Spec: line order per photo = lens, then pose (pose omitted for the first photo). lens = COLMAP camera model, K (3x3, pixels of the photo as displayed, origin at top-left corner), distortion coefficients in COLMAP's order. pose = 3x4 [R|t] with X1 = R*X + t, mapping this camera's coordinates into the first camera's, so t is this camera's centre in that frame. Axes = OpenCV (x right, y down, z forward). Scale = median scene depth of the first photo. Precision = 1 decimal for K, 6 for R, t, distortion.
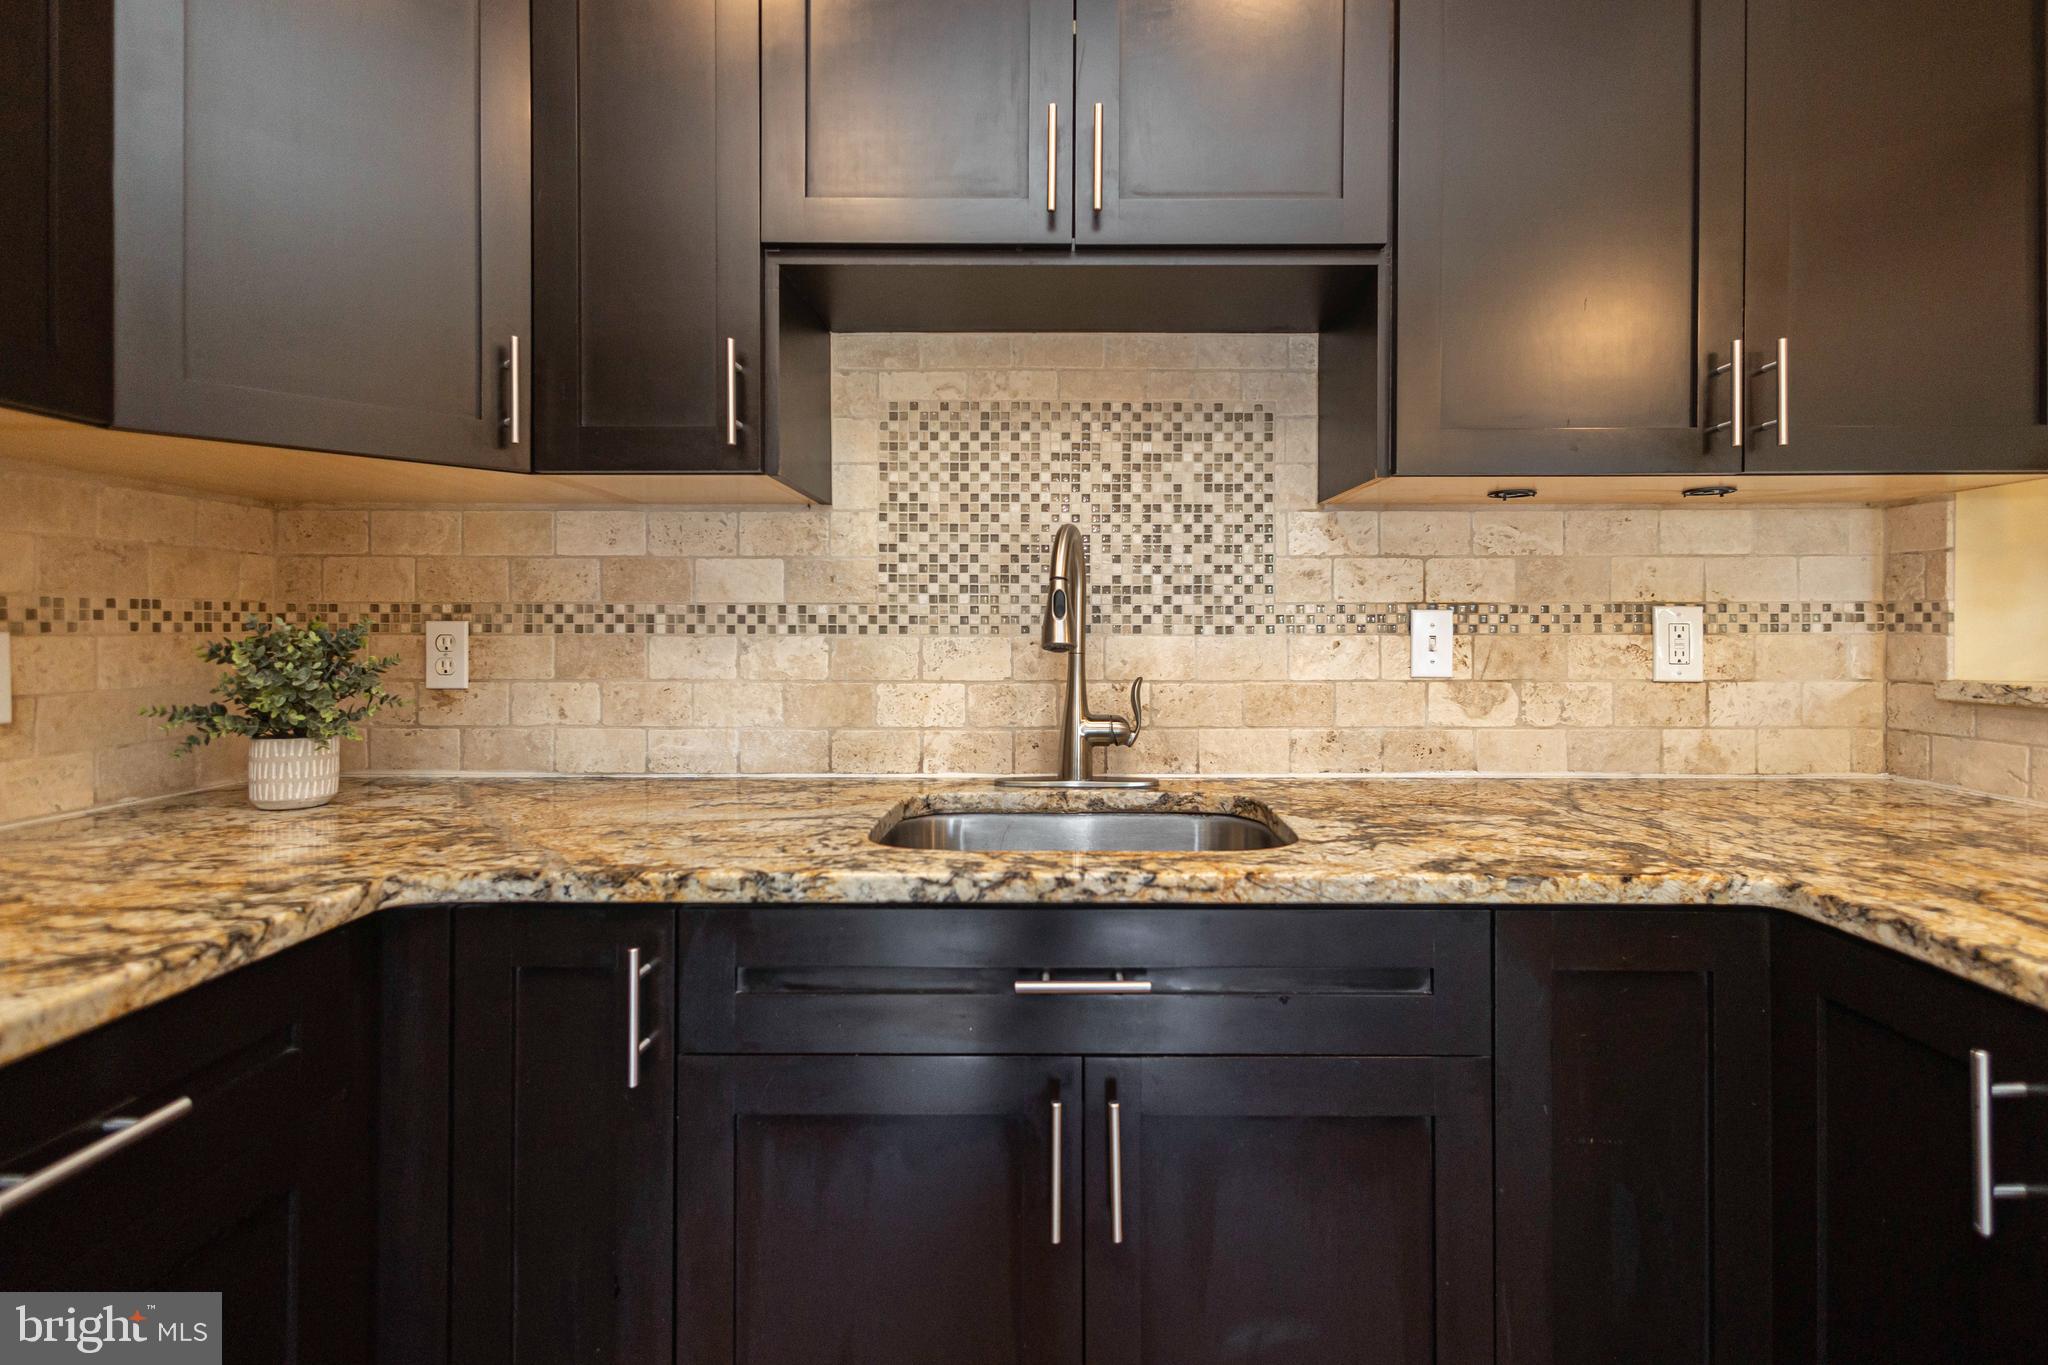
lens RADIAL K [[960.8, 0, 1047.1], [0, 960.8, 631.6], [0, 0, 1]] dist [0.010035, -0.002610]
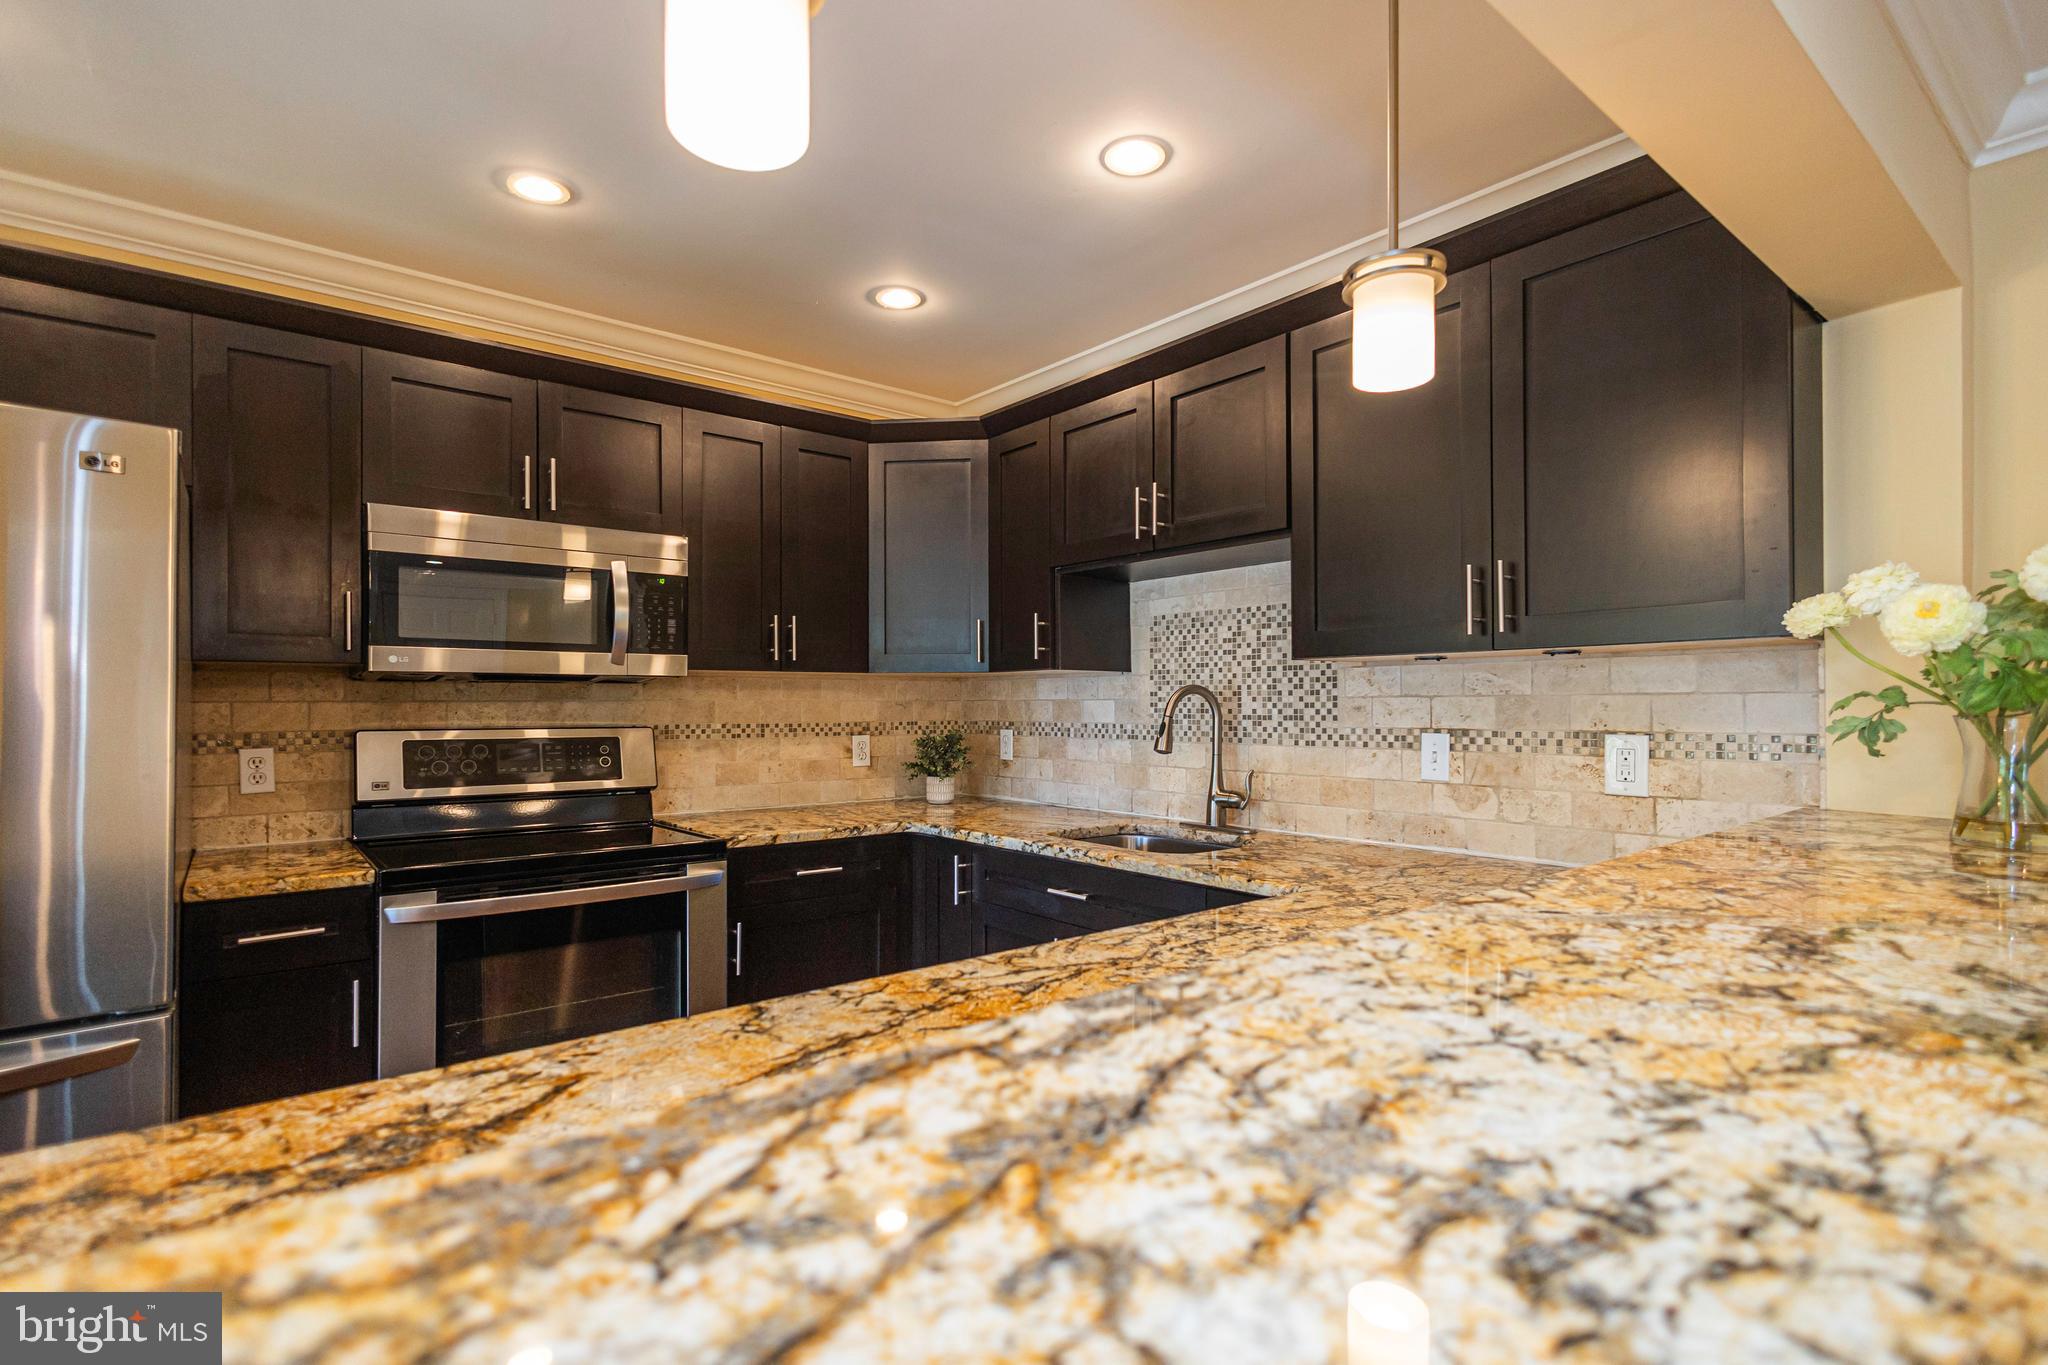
lens RADIAL K [[960.8, 0, 1032.7], [0, 960.8, 690.4], [0, 0, 1]] dist [0.010035, -0.002610]
pose [[0.643180, -0.013681, -0.765593, 1.110421], [0.001507, 0.999861, -0.016601, -0.063815], [0.765714, 0.009523, 0.643111, -0.377989]]
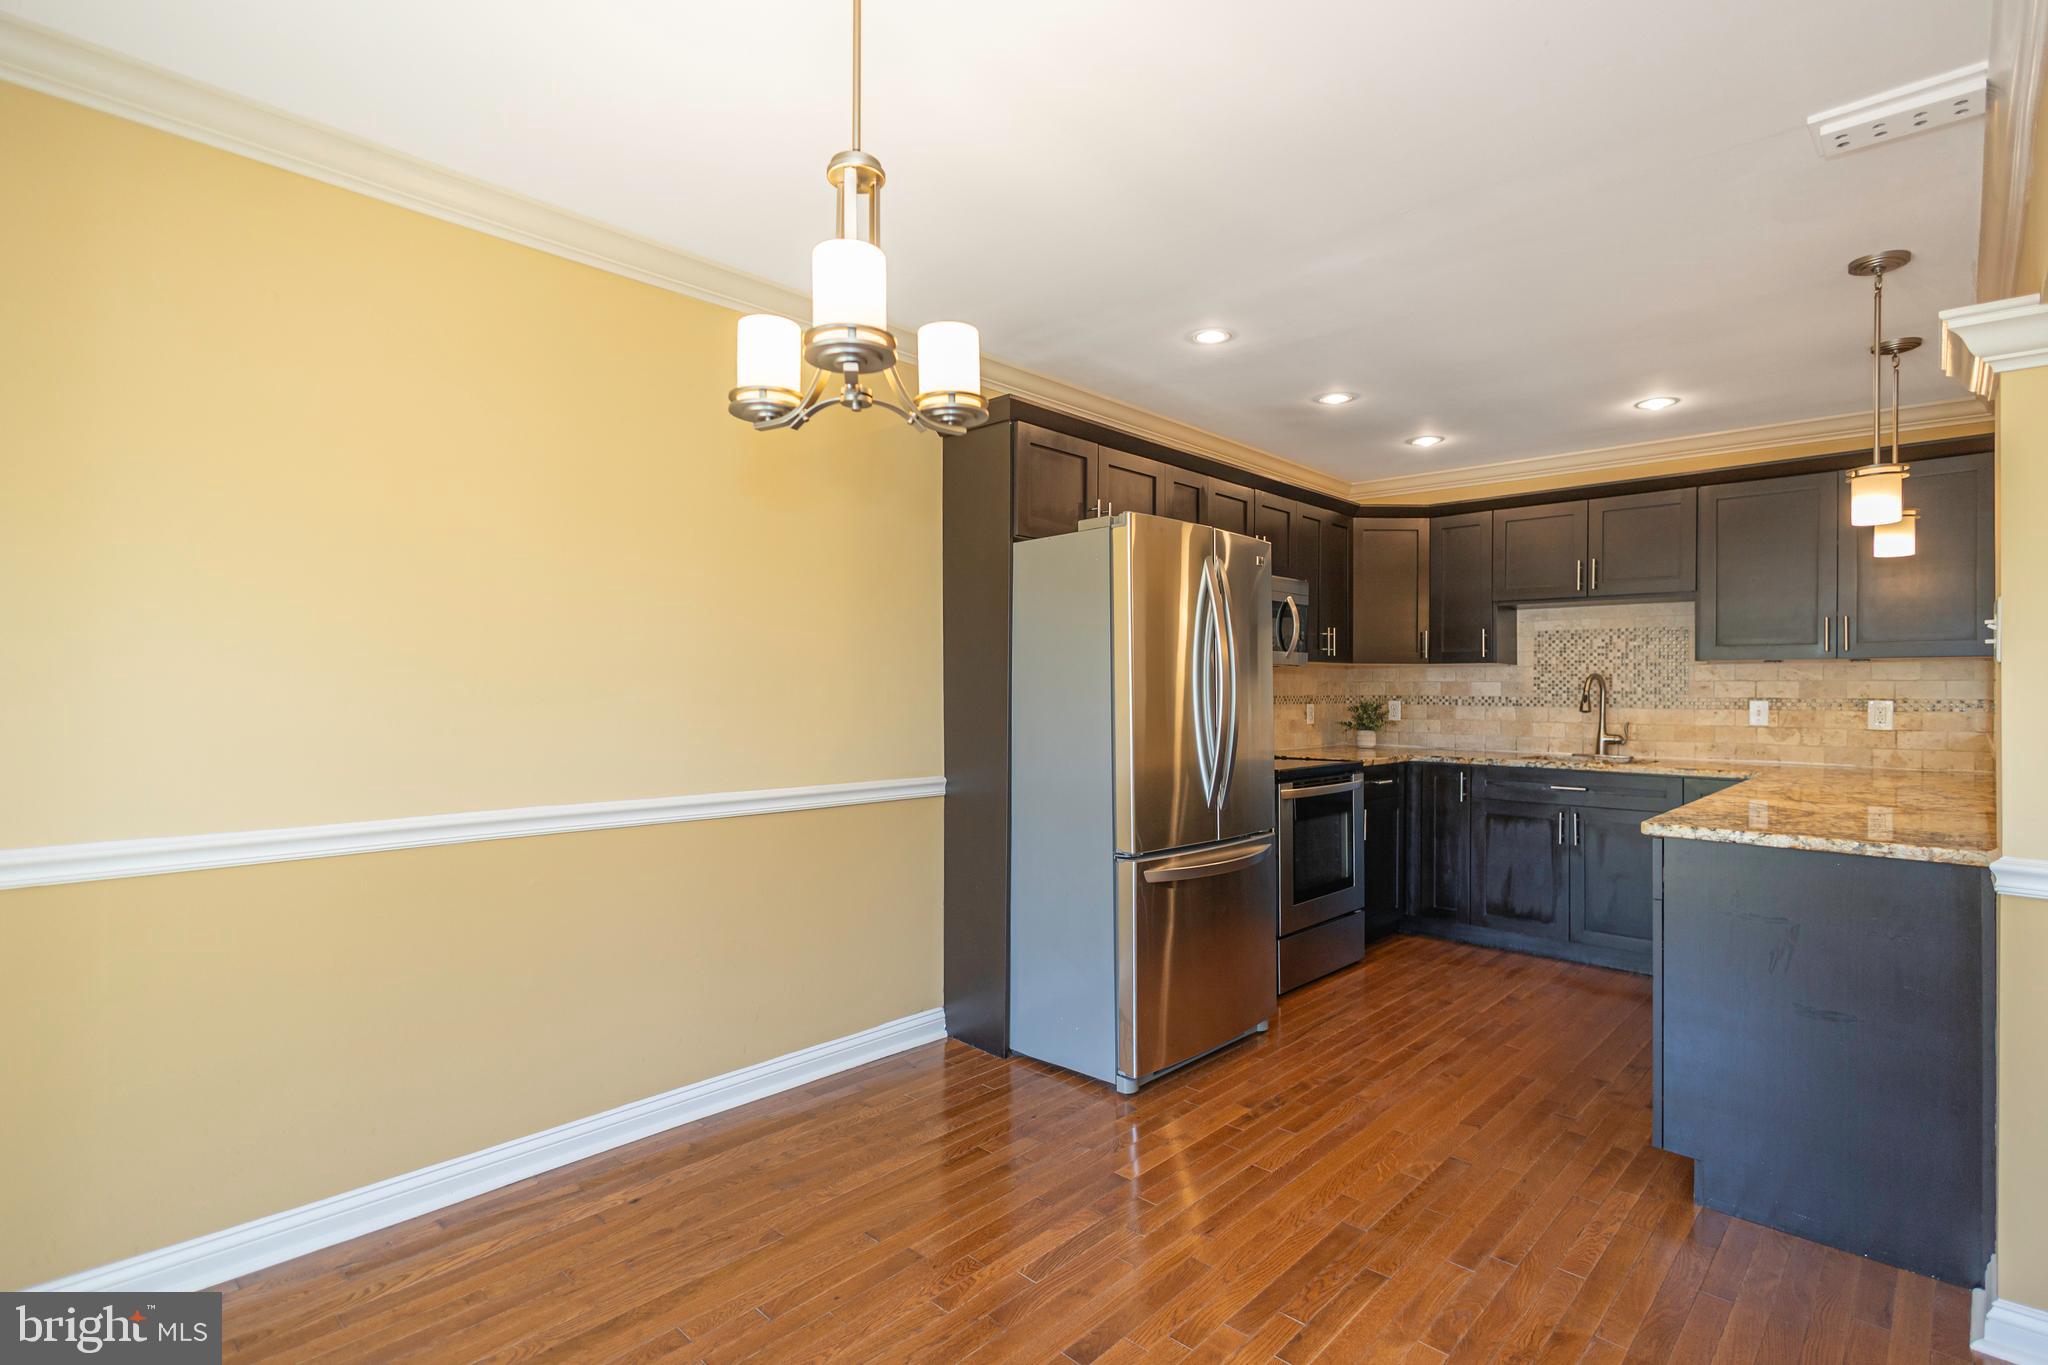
lens RADIAL K [[960.8, 0, 1037.1], [0, 960.8, 688.8], [0, 0, 1]] dist [0.010035, -0.002610]
pose [[0.733077, 0.002796, -0.680140, 0.754249], [-0.005965, 0.999980, -0.002319, -0.037303], [0.680120, 0.005758, 0.733079, -2.330778]]
